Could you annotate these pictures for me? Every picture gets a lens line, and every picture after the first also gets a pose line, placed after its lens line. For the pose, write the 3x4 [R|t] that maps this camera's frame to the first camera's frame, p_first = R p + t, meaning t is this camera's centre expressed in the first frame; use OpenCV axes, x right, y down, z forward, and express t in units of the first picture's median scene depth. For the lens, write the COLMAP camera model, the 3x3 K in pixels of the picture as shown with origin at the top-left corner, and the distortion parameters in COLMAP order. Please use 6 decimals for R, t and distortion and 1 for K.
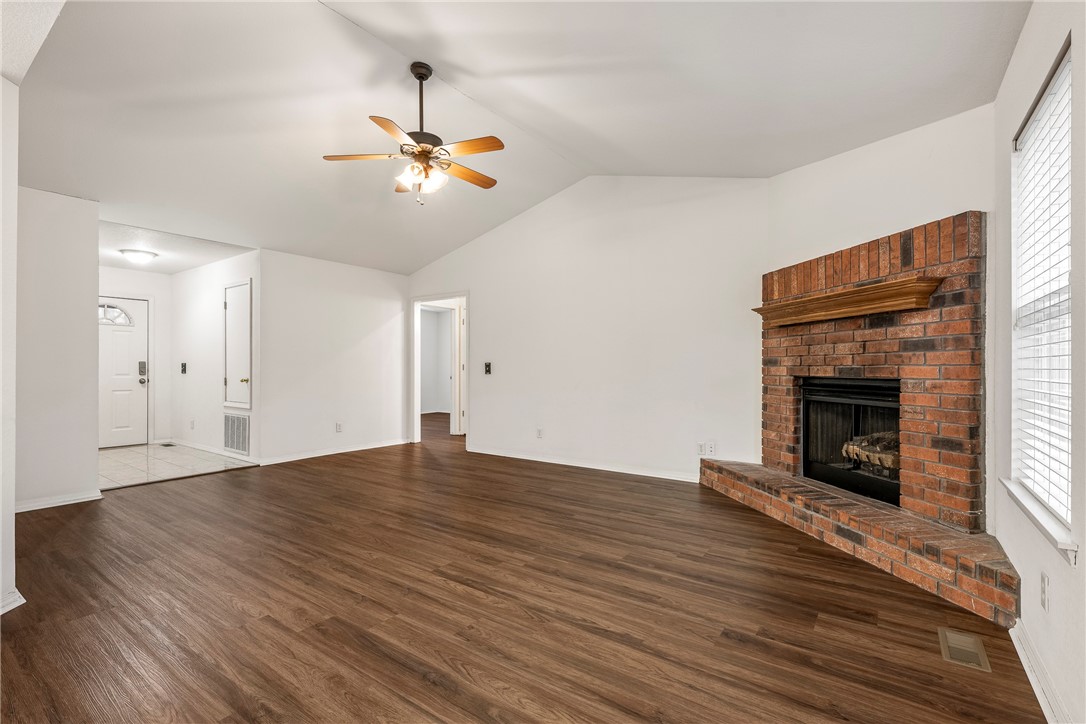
lens RADIAL K [[499.2, 0, 541.4], [0, 499.2, 365.4], [0, 0, 1]] dist [-0.004752, -0.000328]
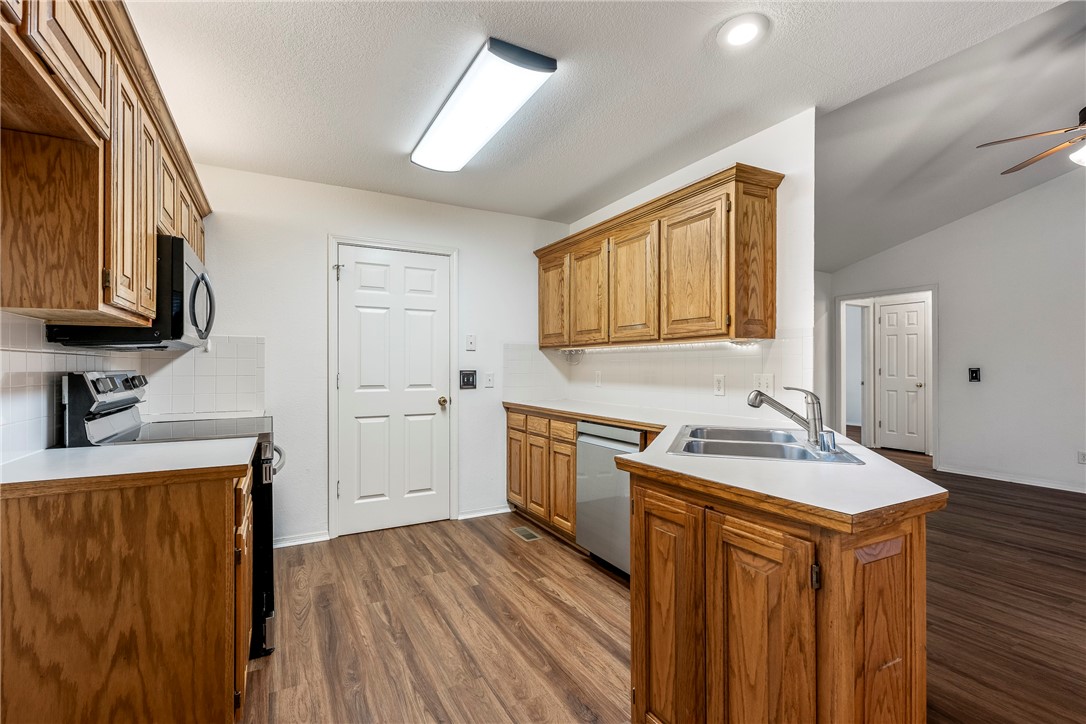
lens RADIAL K [[499.2, 0, 546.1], [0, 499.2, 364.1], [0, 0, 1]] dist [-0.004752, -0.000328]
pose [[0.902465, -0.001549, -0.430761, -0.761128], [0.001303, 0.999999, -0.000867, -0.021816], [0.430762, 0.000221, 0.902466, -0.140237]]
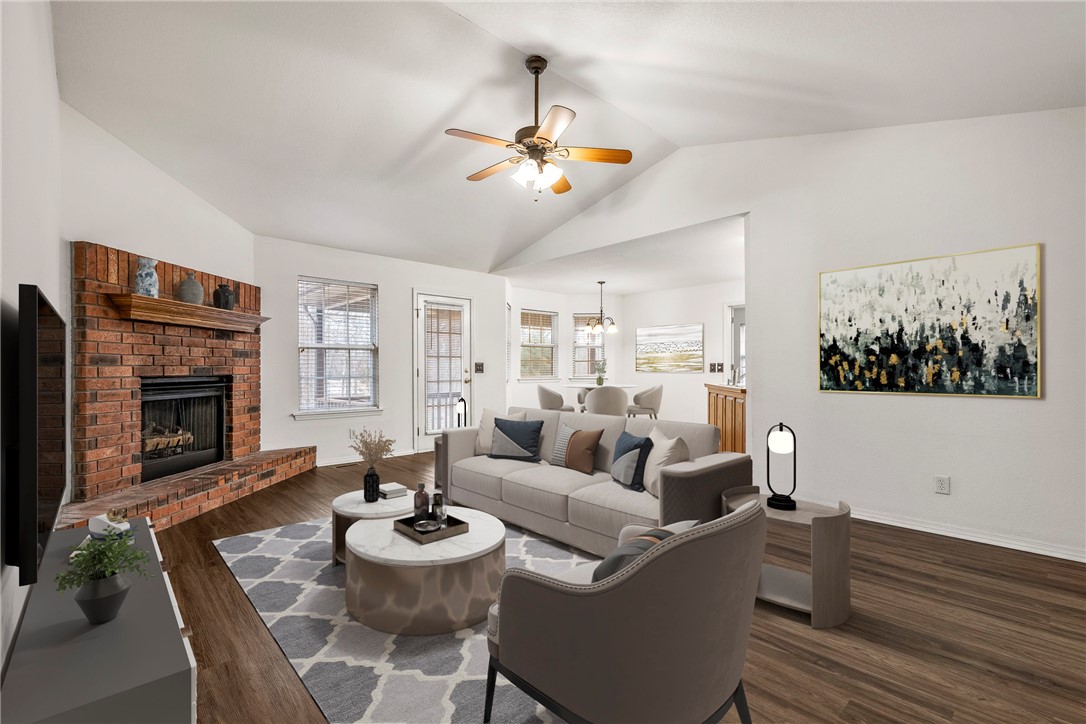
lens RADIAL K [[468.3, 0, 546.9], [0, 468.3, 367.4], [0, 0, 1]] dist [0.001471, 0.000199]
pose [[-0.982548, 0.003215, 0.185979, -0.437574], [0.002391, 0.999986, -0.004655, 0.011340], [-0.185992, -0.004129, -0.982543, 1.932596]]
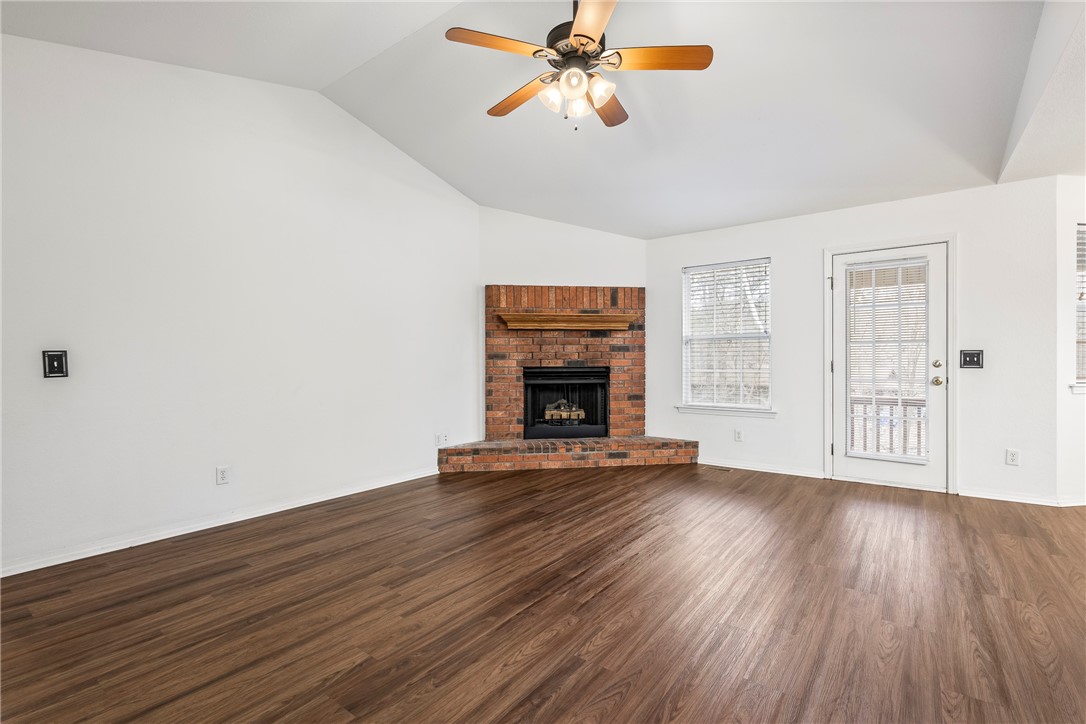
lens RADIAL K [[499.2, 0, 545.3], [0, 499.2, 364.4], [0, 0, 1]] dist [-0.004752, -0.000328]
pose [[0.003389, -0.005033, 0.999982, -0.969521], [0.001069, 0.999987, 0.005029, 0.008491], [-0.999994, 0.001052, 0.003395, 1.059613]]
